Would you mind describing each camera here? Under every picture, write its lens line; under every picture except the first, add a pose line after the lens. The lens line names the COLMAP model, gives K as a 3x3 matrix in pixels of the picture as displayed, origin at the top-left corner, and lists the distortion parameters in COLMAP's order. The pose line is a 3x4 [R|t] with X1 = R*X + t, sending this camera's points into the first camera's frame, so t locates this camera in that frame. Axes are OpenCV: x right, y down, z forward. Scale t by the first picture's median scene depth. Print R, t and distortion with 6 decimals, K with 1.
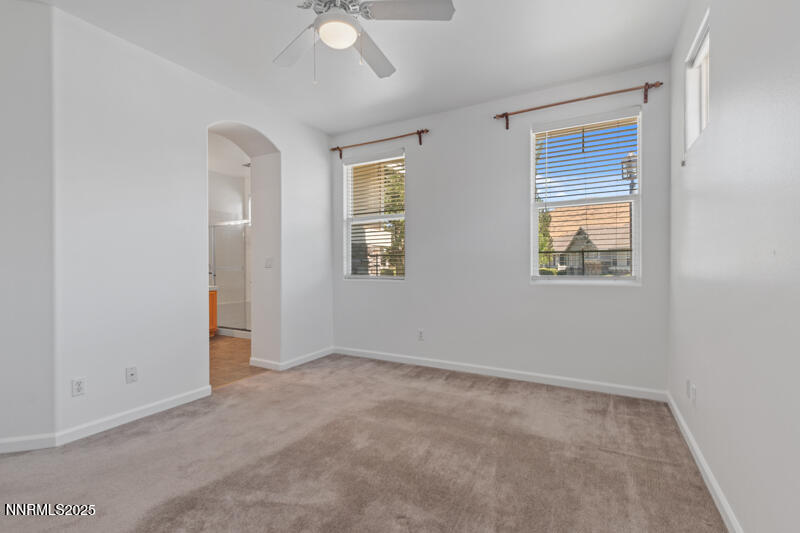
lens RADIAL K [[361.1, 0, 391.5], [0, 361.1, 268.0], [0, 0, 1]] dist [-0.000254, -0.000357]
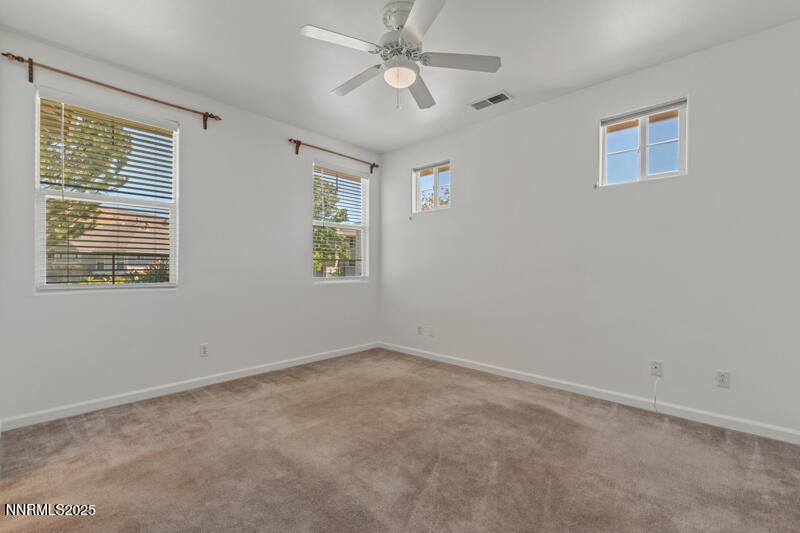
lens RADIAL K [[361.1, 0, 391.5], [0, 361.1, 268.0], [0, 0, 1]] dist [-0.000254, -0.000357]
pose [[0.230649, 0.007522, 0.973008, -0.782302], [0.005235, 0.999946, -0.008971, 0.000137], [-0.973023, 0.007163, 0.230597, 0.444279]]
